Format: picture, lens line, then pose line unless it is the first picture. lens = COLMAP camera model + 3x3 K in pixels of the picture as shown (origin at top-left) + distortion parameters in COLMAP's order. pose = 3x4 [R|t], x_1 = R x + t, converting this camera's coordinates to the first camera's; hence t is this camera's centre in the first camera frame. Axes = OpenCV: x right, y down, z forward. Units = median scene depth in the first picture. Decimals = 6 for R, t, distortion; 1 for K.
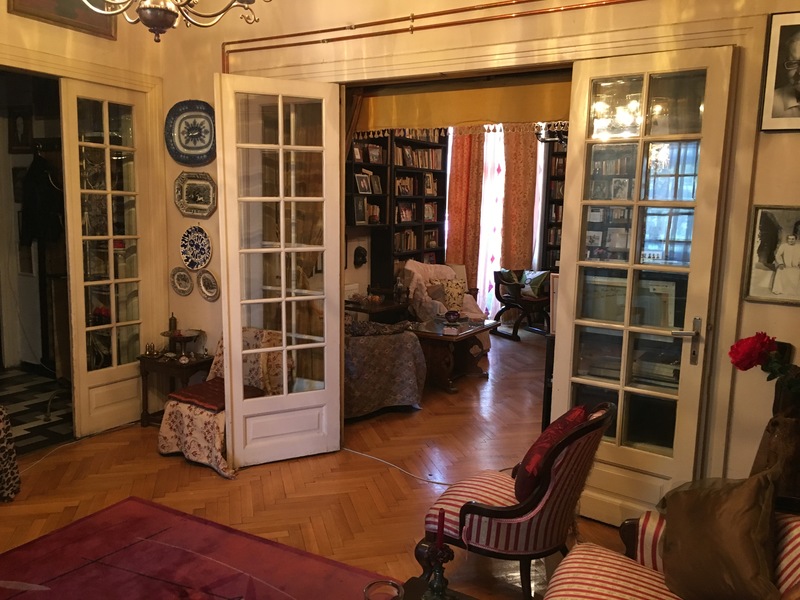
lens RADIAL K [[684.2, 0, 400.0], [0, 684.2, 300.0], [0, 0, 1]] dist [0.085975, -0.112442]
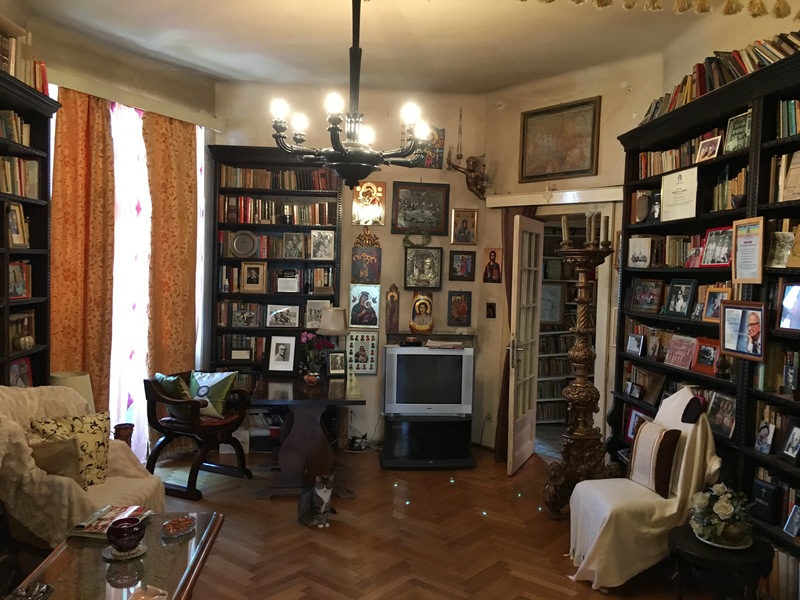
lens RADIAL K [[684.2, 0, 400.0], [0, 684.2, 300.0], [0, 0, 1]] dist [0.085975, -0.112442]
pose [[0.817395, -0.023427, 0.575601, -0.020044], [0.070390, 0.995748, -0.059431, -0.058499], [-0.571761, 0.089095, 0.815569, 0.390429]]
